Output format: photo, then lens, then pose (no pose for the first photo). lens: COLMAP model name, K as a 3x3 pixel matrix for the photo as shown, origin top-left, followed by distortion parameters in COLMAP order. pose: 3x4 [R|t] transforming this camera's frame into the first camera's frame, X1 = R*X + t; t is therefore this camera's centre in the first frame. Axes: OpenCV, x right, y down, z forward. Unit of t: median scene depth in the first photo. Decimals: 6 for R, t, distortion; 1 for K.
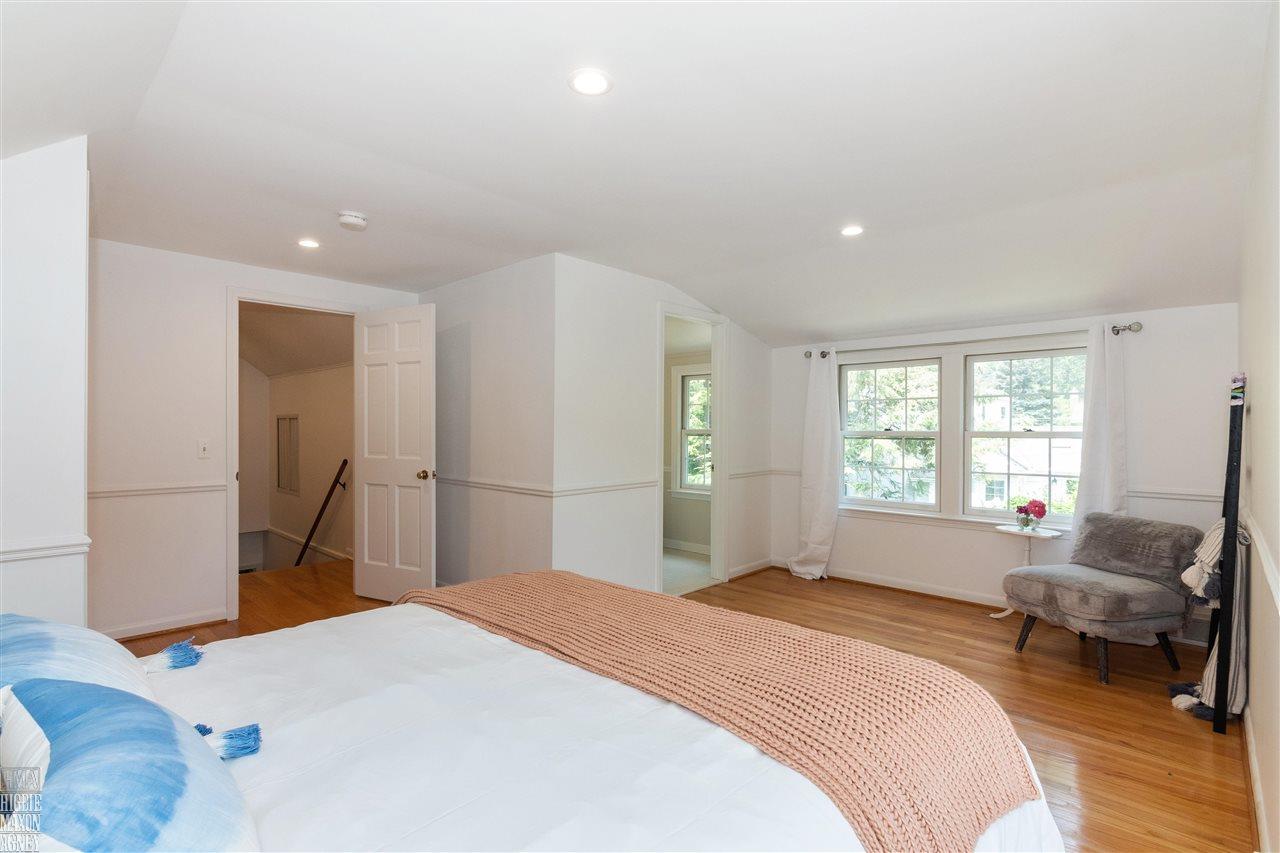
lens RADIAL K [[607.3, 0, 640.0], [0, 607.3, 426.5], [0, 0, 1]] dist [-0.000181, -0.000037]
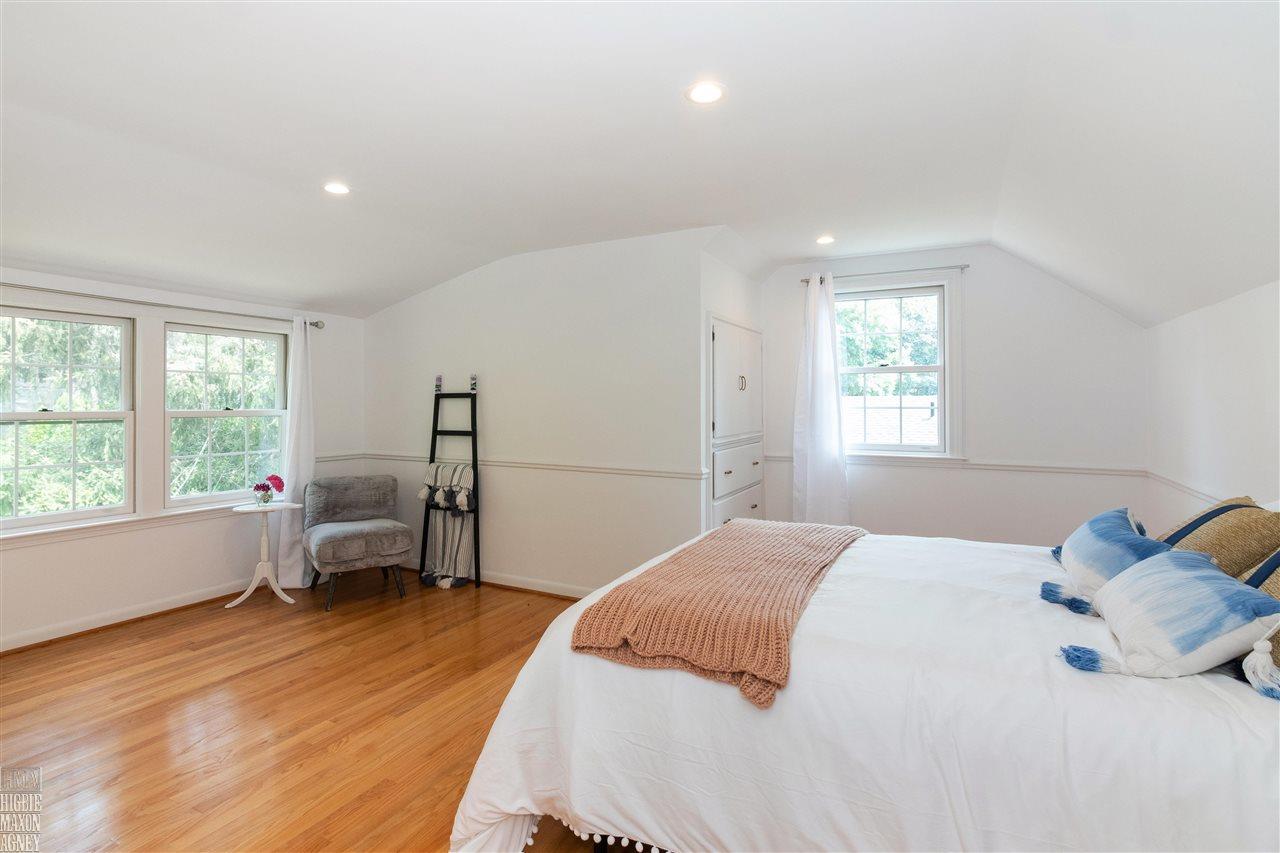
lens RADIAL K [[598.2, 0, 639.5], [0, 598.2, 405.9], [0, 0, 1]] dist [-0.000384, -0.000055]
pose [[-0.264468, -0.000511, 0.964394, -0.502360], [-0.004282, 0.999991, -0.000644, -0.000939], [-0.964385, -0.004299, -0.264468, 0.659357]]
